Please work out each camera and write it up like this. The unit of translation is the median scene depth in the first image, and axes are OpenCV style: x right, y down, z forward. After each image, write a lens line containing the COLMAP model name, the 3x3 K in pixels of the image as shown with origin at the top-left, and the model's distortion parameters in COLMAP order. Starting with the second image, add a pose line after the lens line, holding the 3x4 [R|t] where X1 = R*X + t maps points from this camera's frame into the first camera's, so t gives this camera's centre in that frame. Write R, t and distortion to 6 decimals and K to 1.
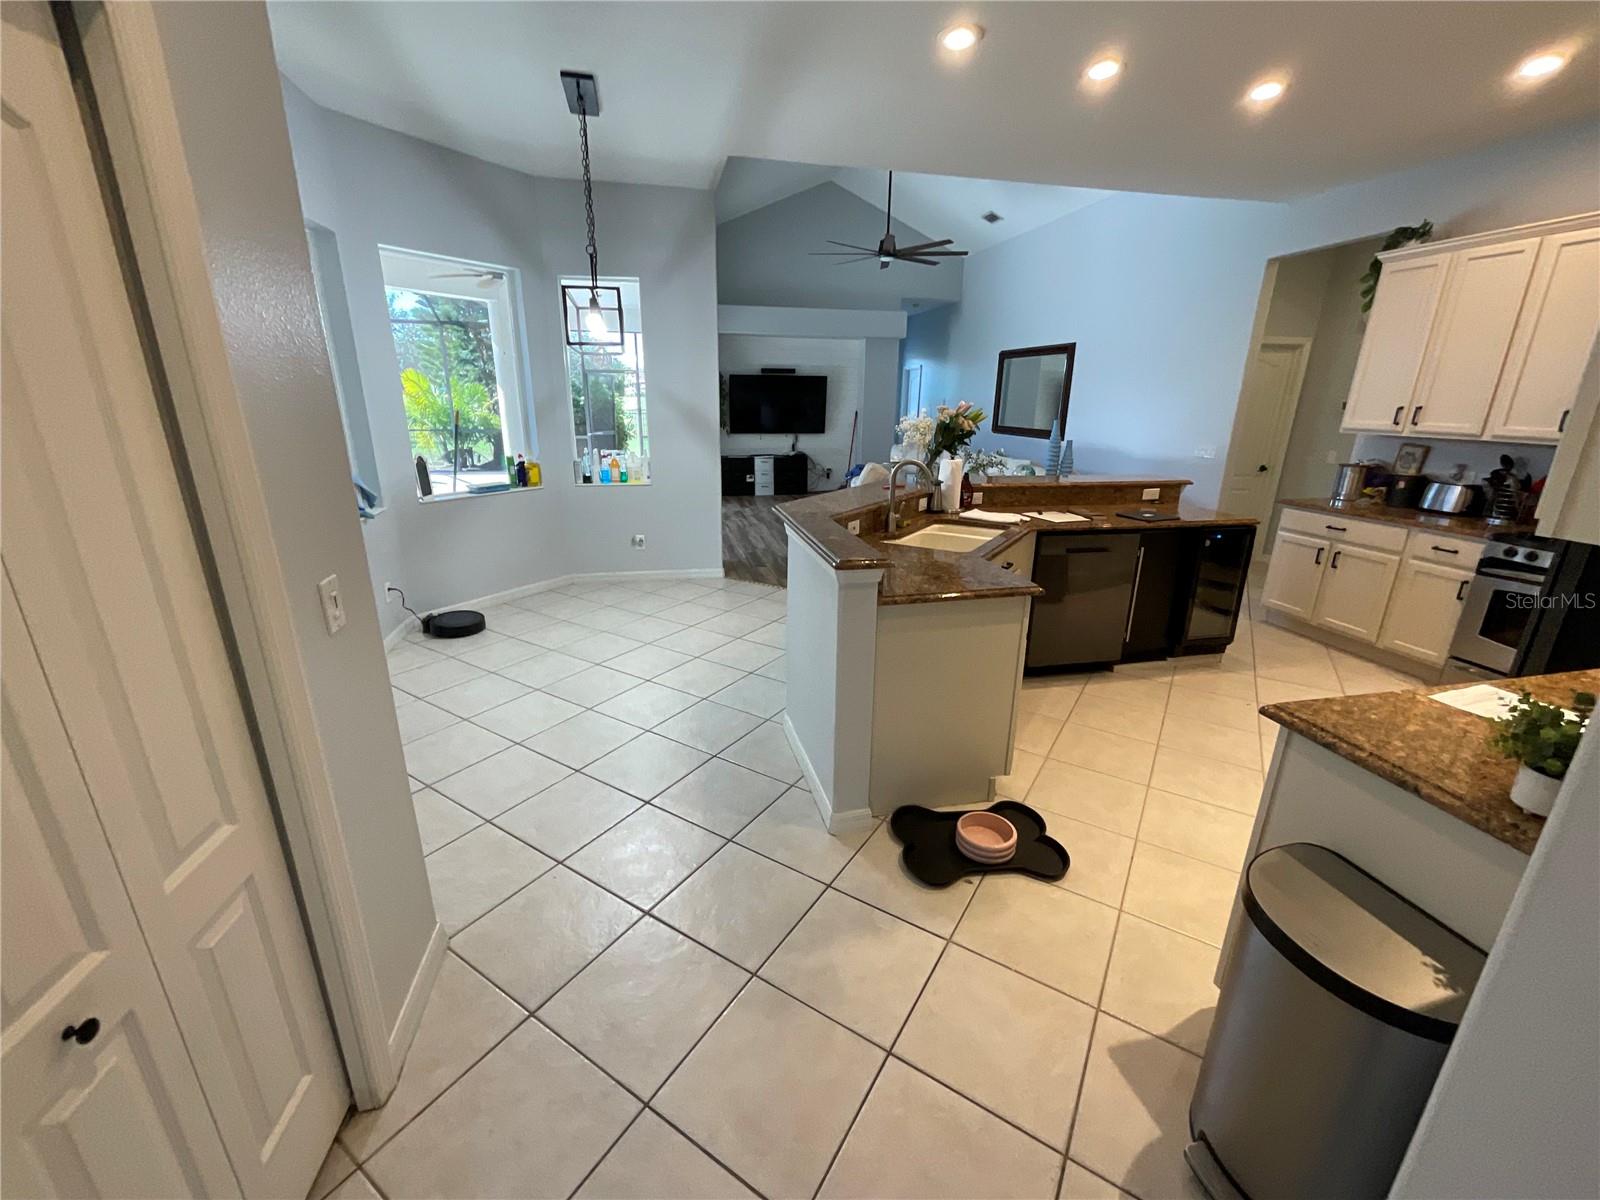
lens RADIAL K [[649.5, 0, 806.0], [0, 649.5, 598.9], [0, 0, 1]] dist [0.022220, -0.006888]
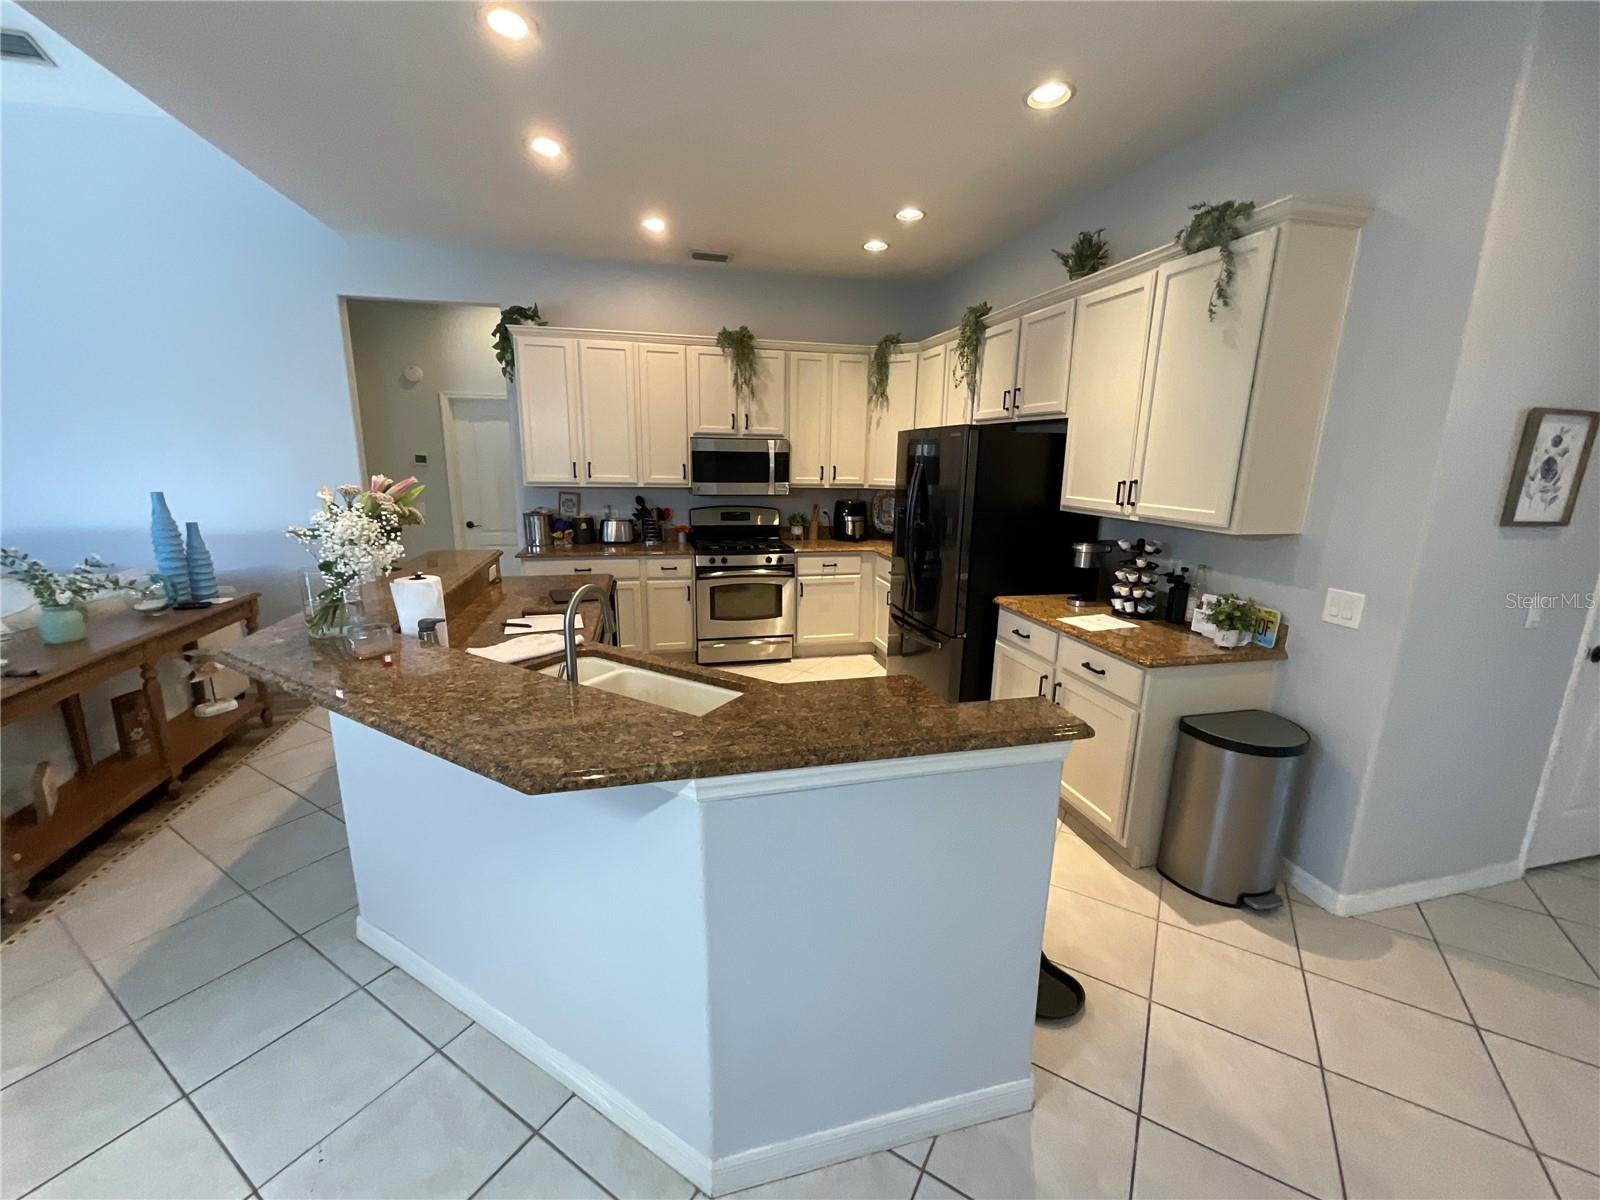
lens RADIAL K [[652.1, 0, 802.3], [0, 652.1, 598.5], [0, 0, 1]] dist [0.017064, -0.009849]
pose [[-0.008845, -0.220966, 0.975241, -0.305980], [0.282176, 0.935092, 0.214428, -0.205844], [-0.959322, 0.277086, 0.054081, 0.631562]]
